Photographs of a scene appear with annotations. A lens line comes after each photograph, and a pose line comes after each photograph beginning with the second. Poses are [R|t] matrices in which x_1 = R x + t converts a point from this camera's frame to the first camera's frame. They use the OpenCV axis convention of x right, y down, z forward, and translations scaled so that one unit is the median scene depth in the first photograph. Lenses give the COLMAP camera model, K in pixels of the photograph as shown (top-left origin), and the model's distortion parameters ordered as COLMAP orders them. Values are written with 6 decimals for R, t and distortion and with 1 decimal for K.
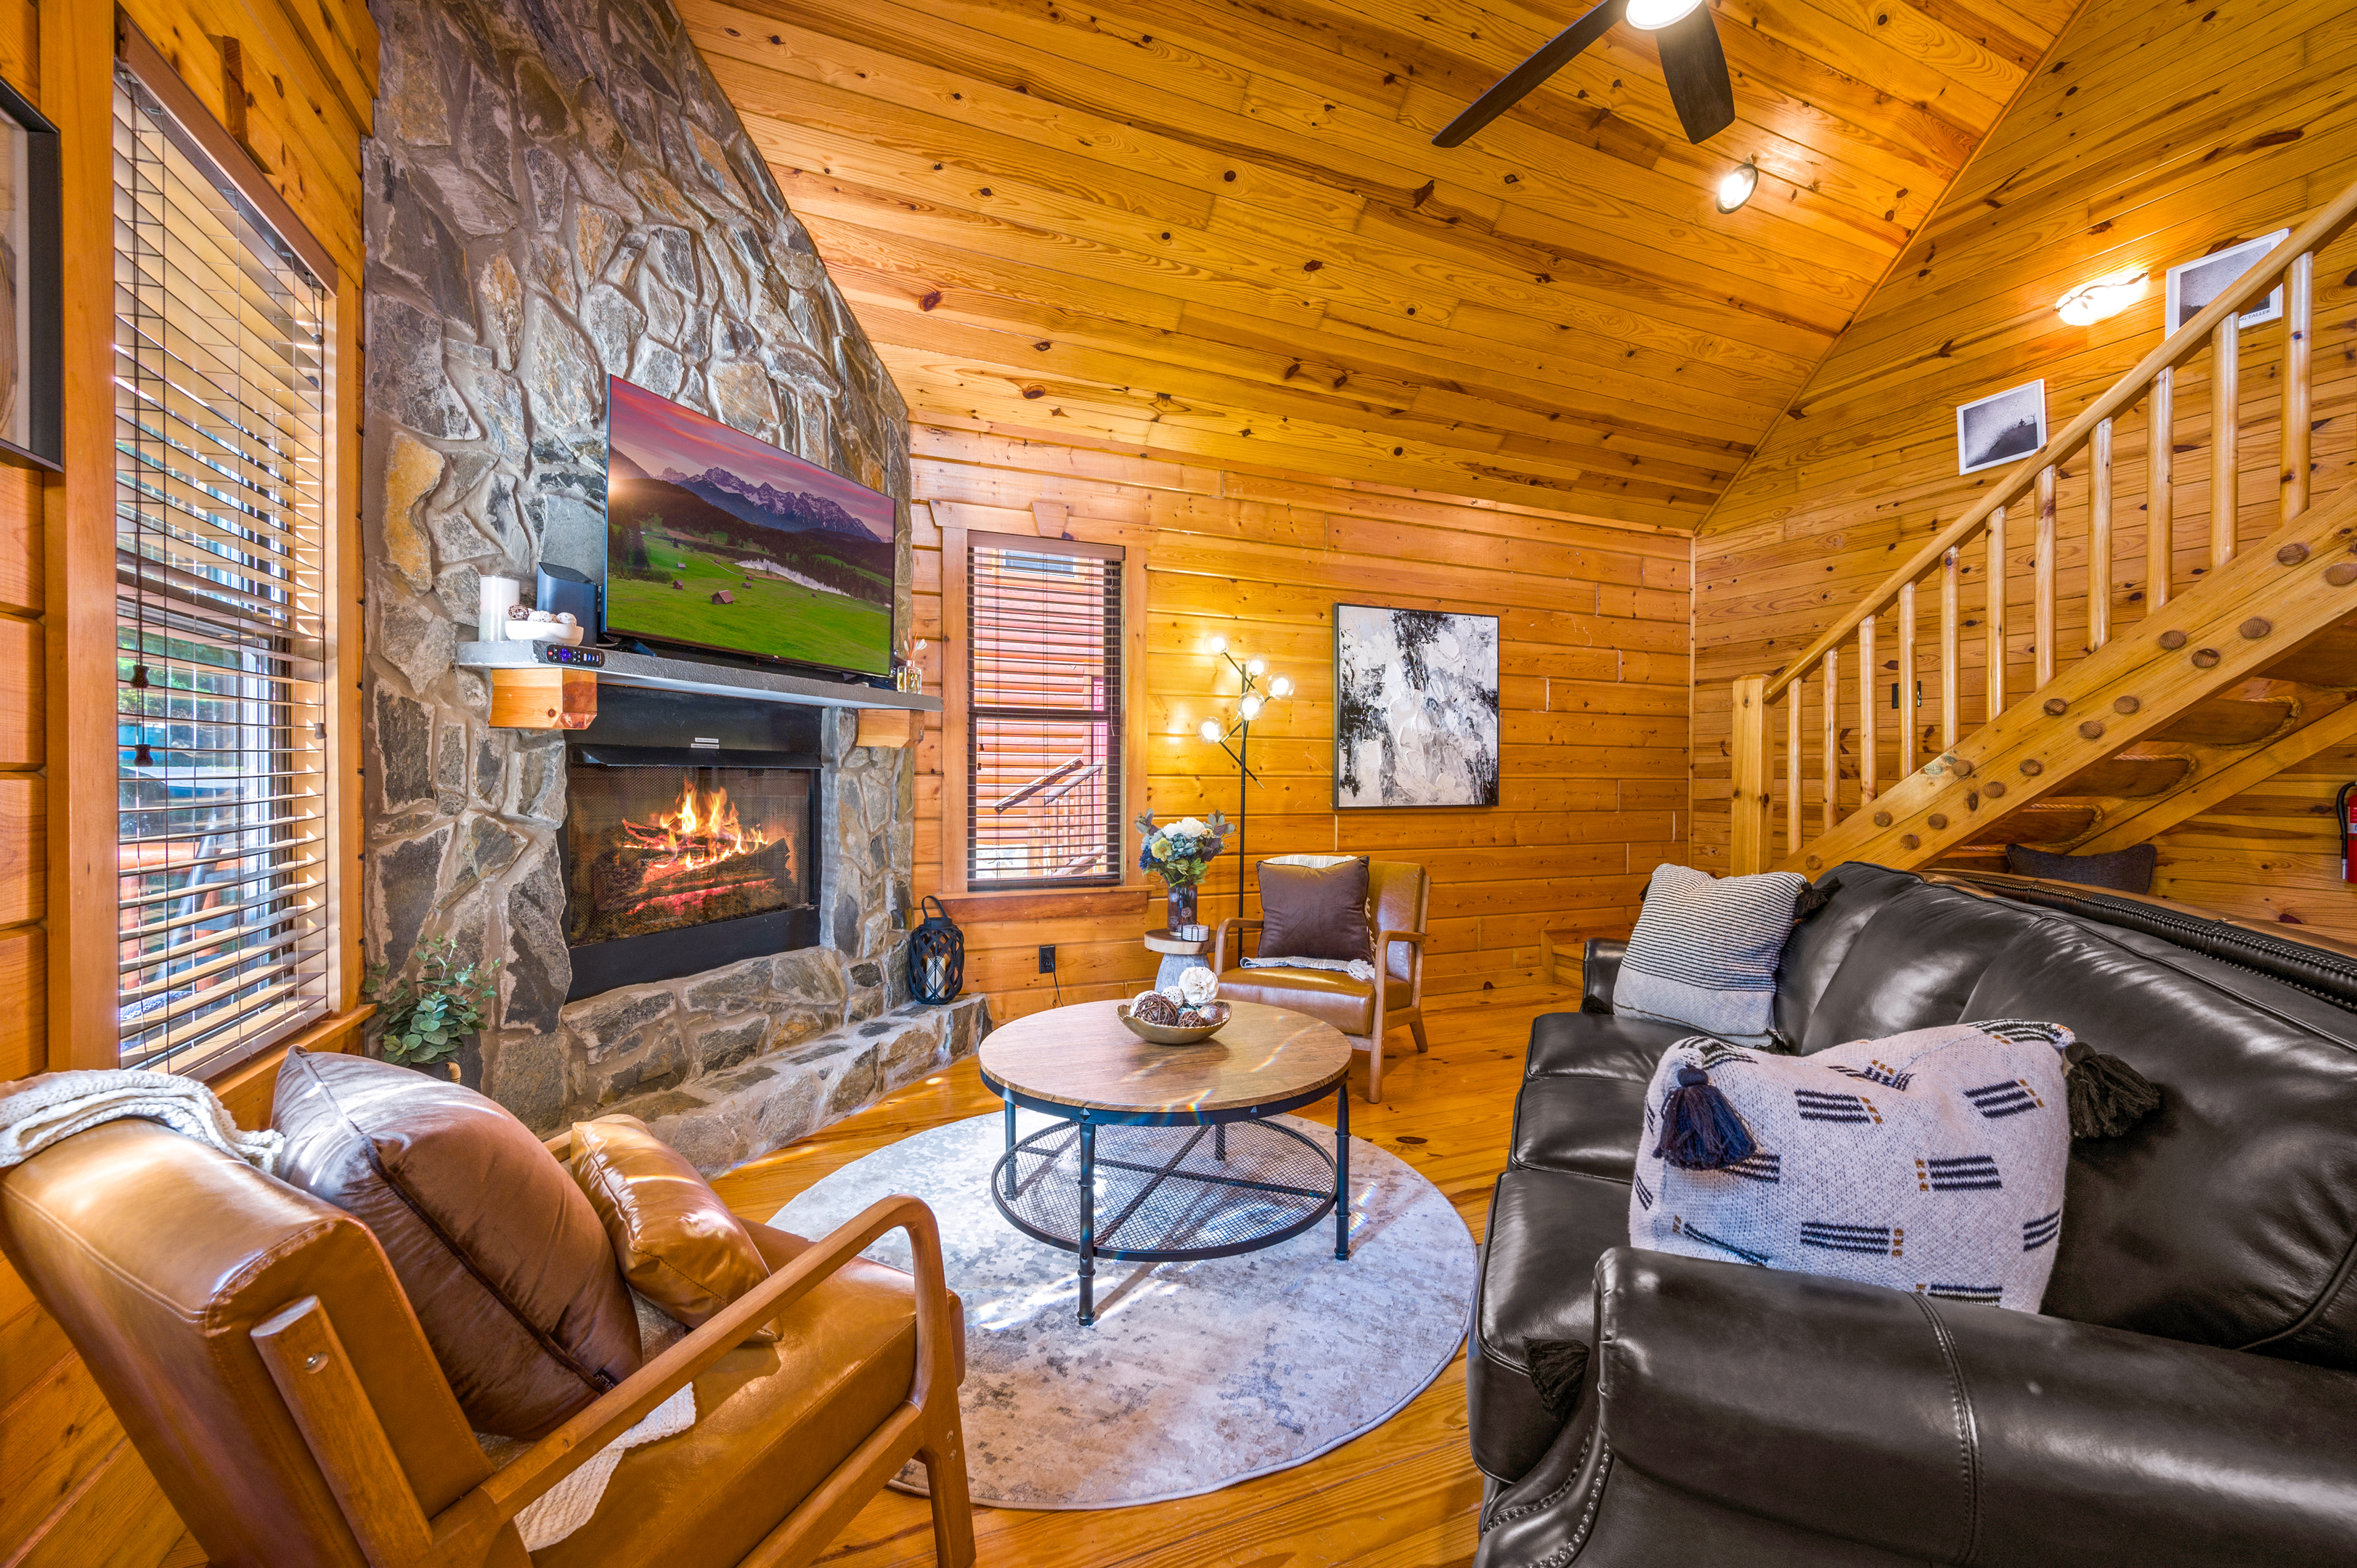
lens RADIAL K [[950.0, 0, 1178.5], [0, 950.0, 784.0], [0, 0, 1]] dist [0.001335, -0.000145]
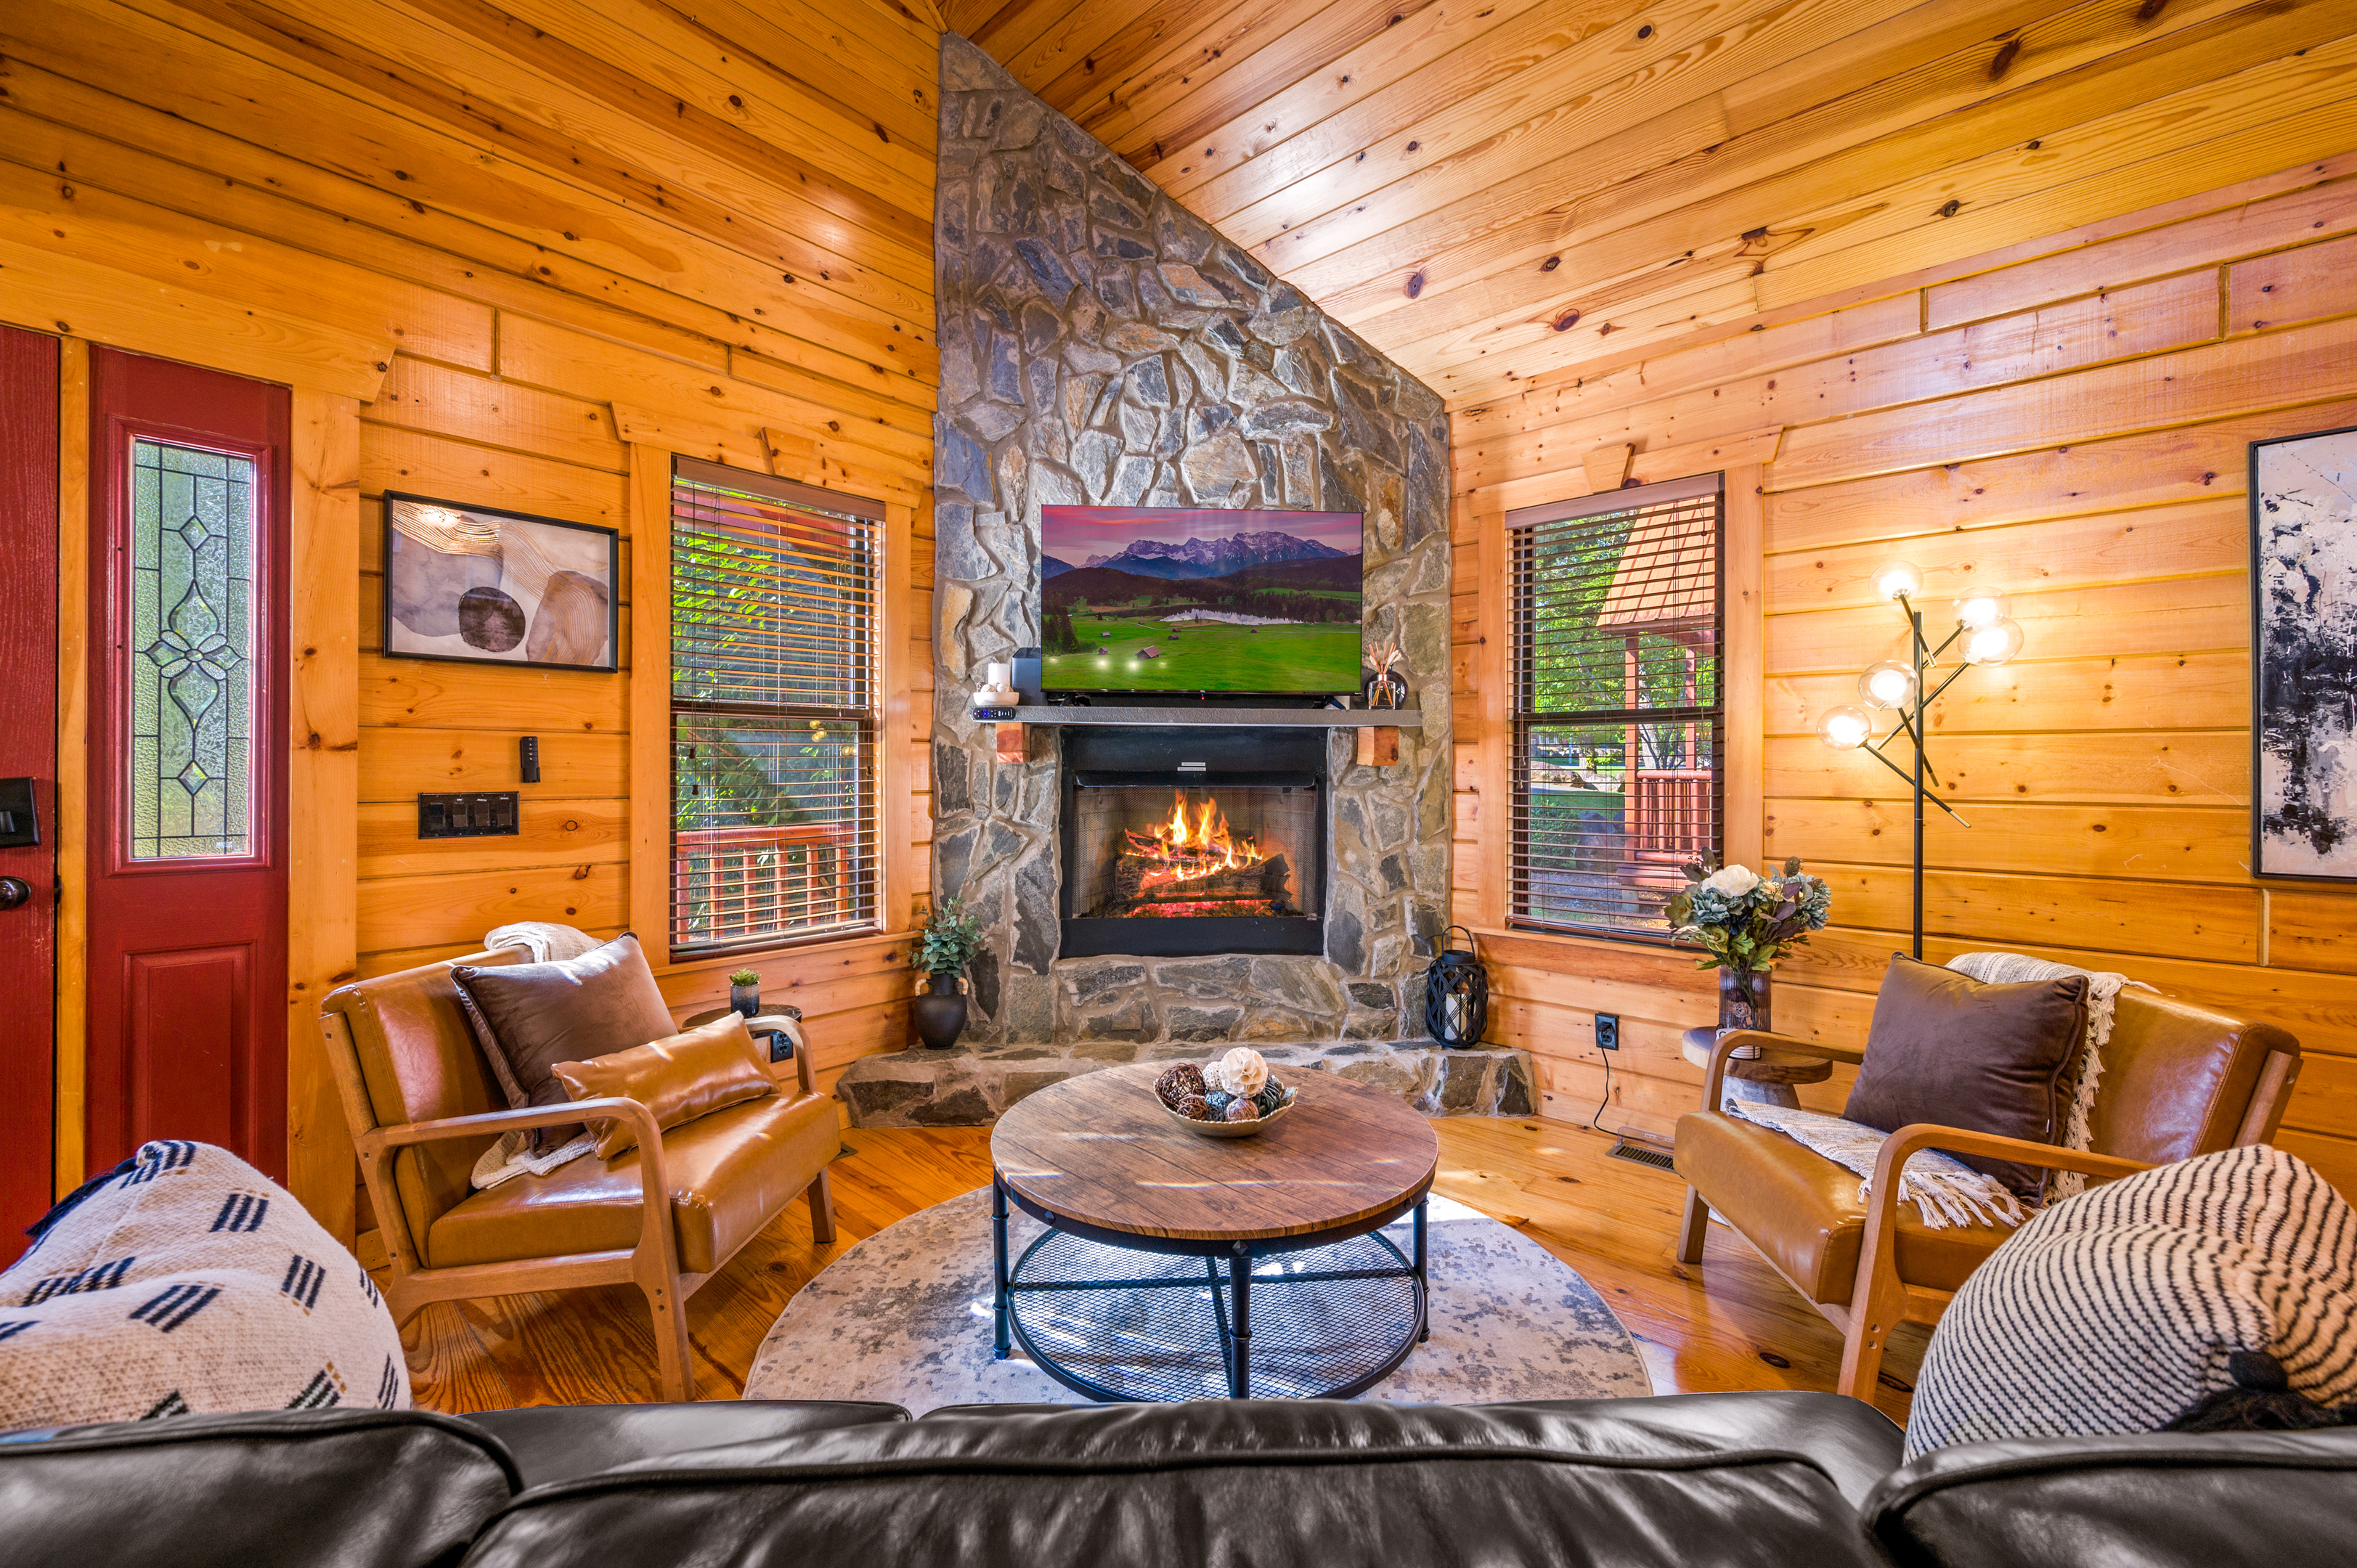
lens RADIAL K [[946.3, 0, 1181.3], [0, 946.3, 771.8], [0, 0, 1]] dist [0.001069, -0.000056]
pose [[0.412681, -0.000754, -0.910876, 0.537172], [-0.007577, 0.999962, -0.004261, -0.028454], [0.910844, 0.008660, 0.412659, 0.452569]]
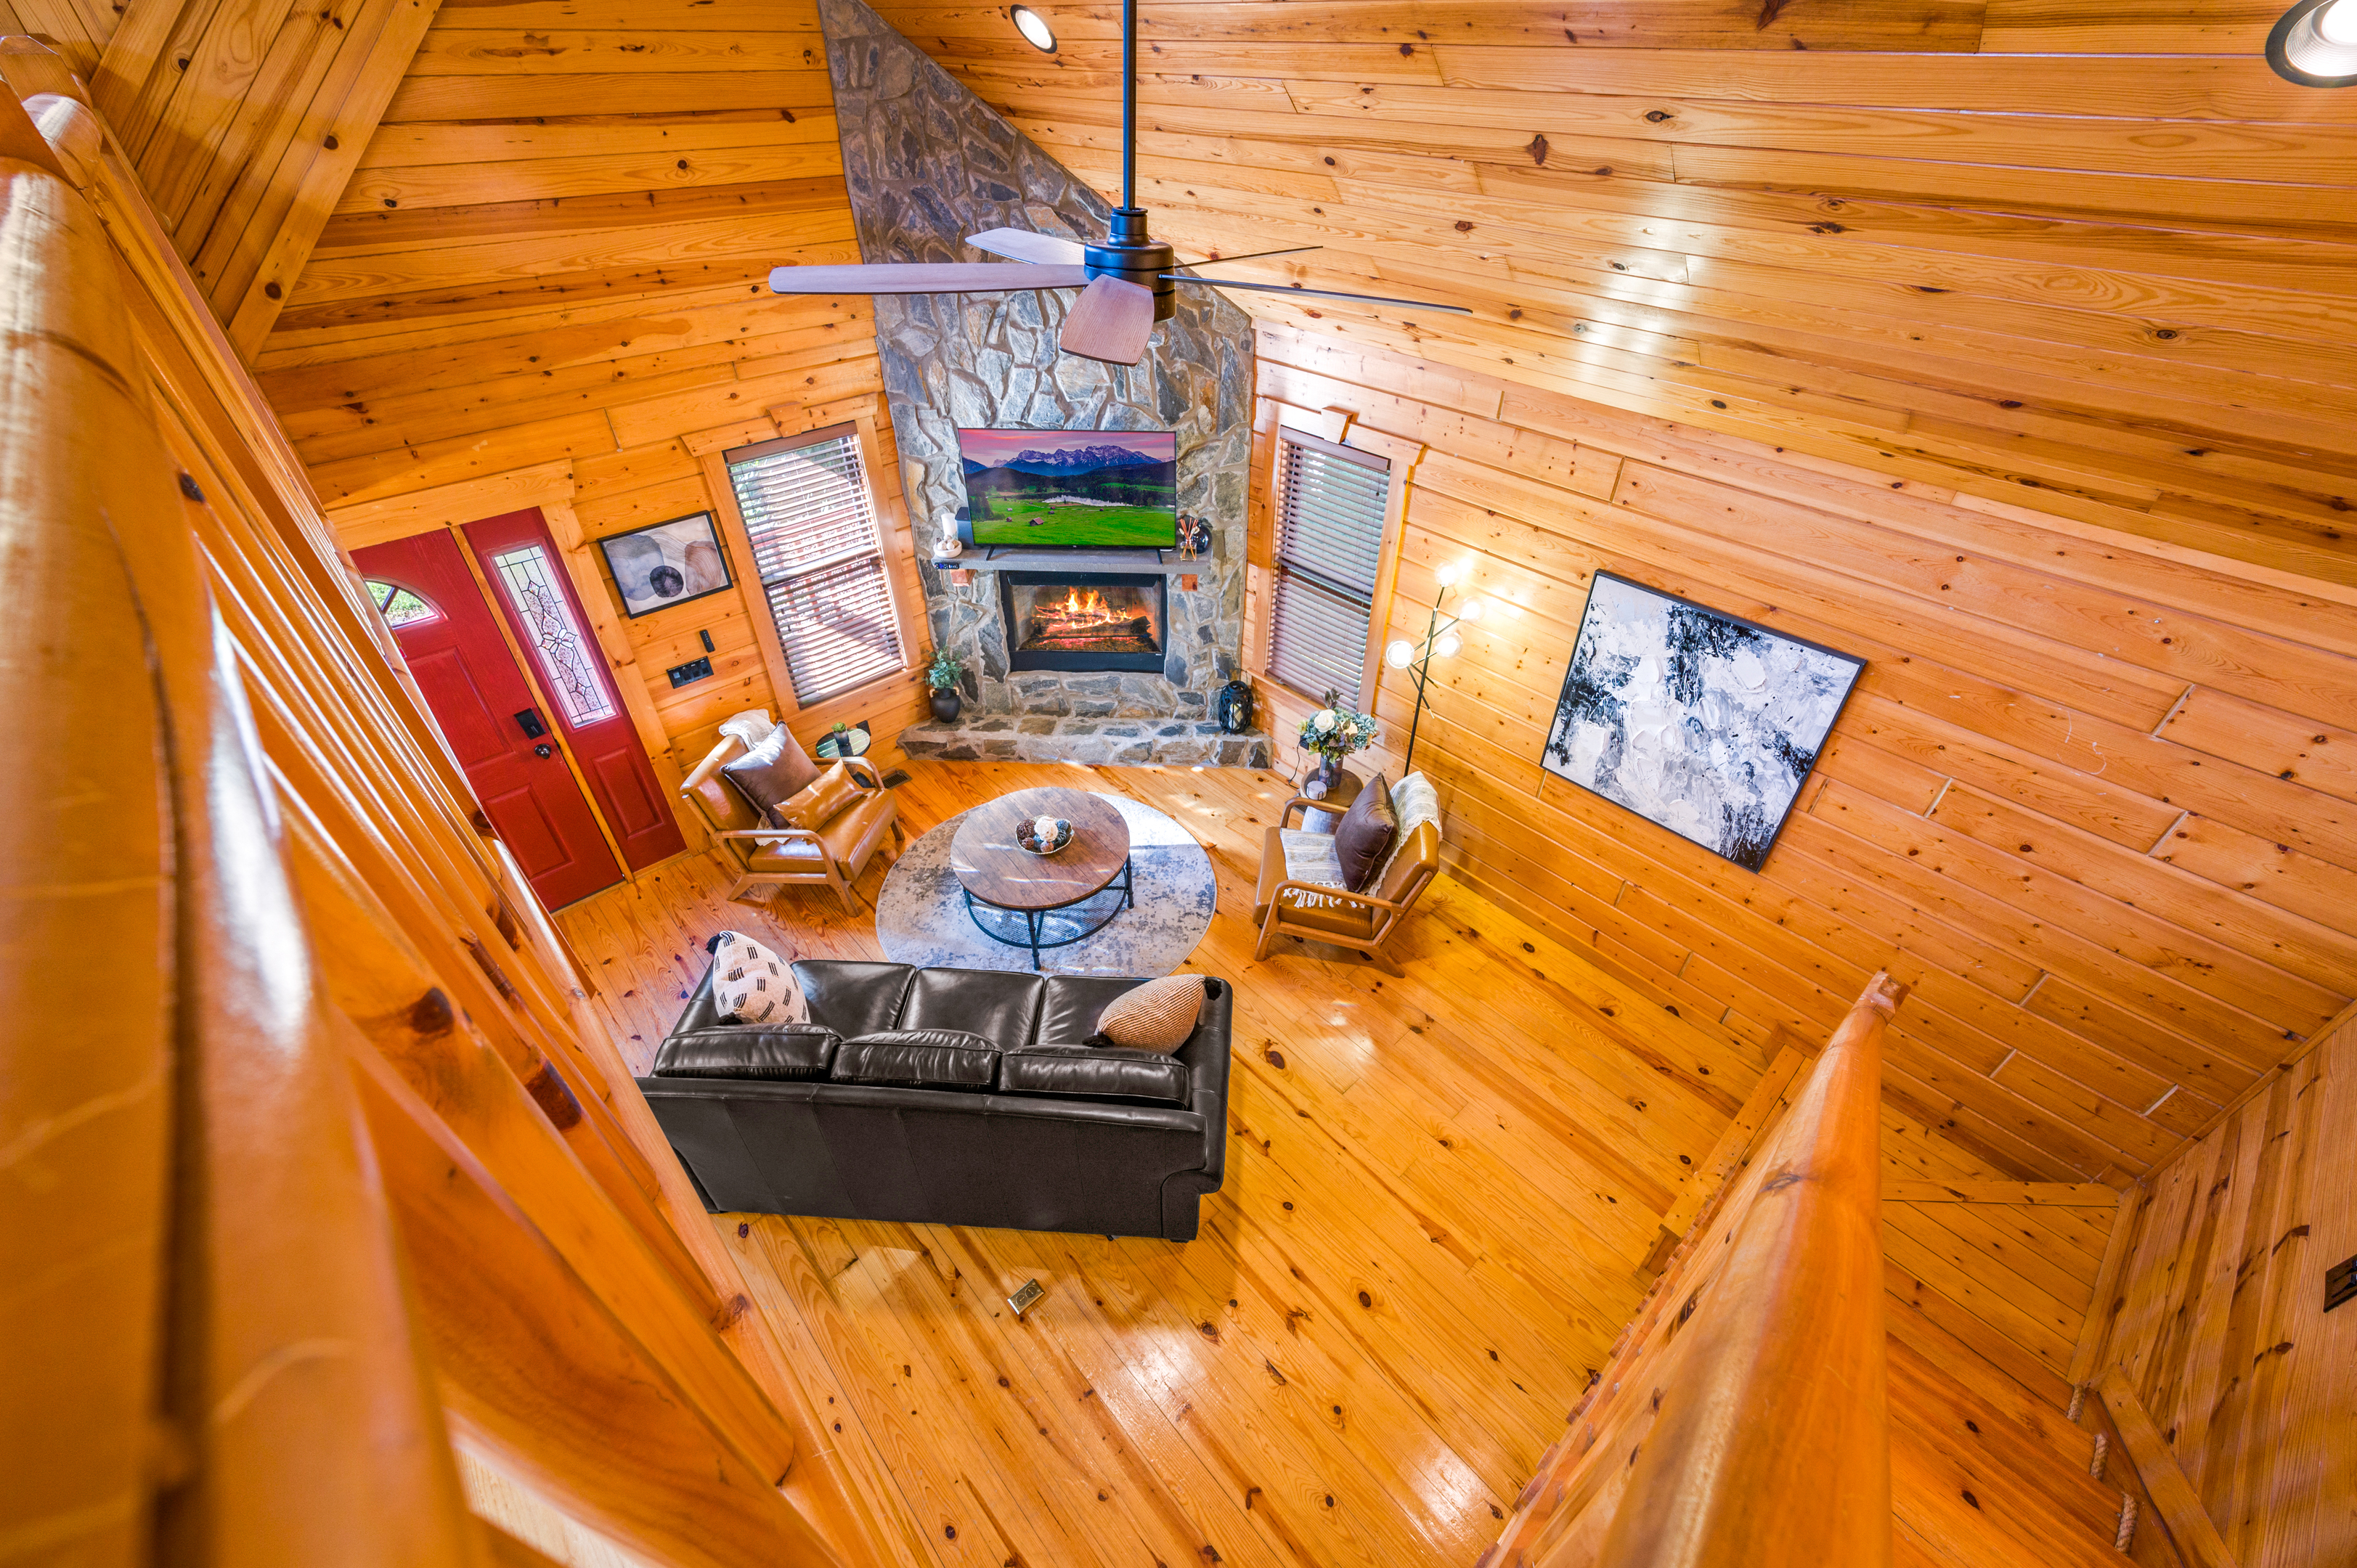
lens RADIAL K [[935.4, 0, 1178.5], [0, 935.4, 784.0], [0, 0, 1]] dist [-0.000117, -0.000037]
pose [[0.326028, 0.586114, -0.741739, 1.098111], [-0.005734, 0.785821, 0.618427, -0.786784], [0.945343, -0.197371, 0.259560, 0.565221]]
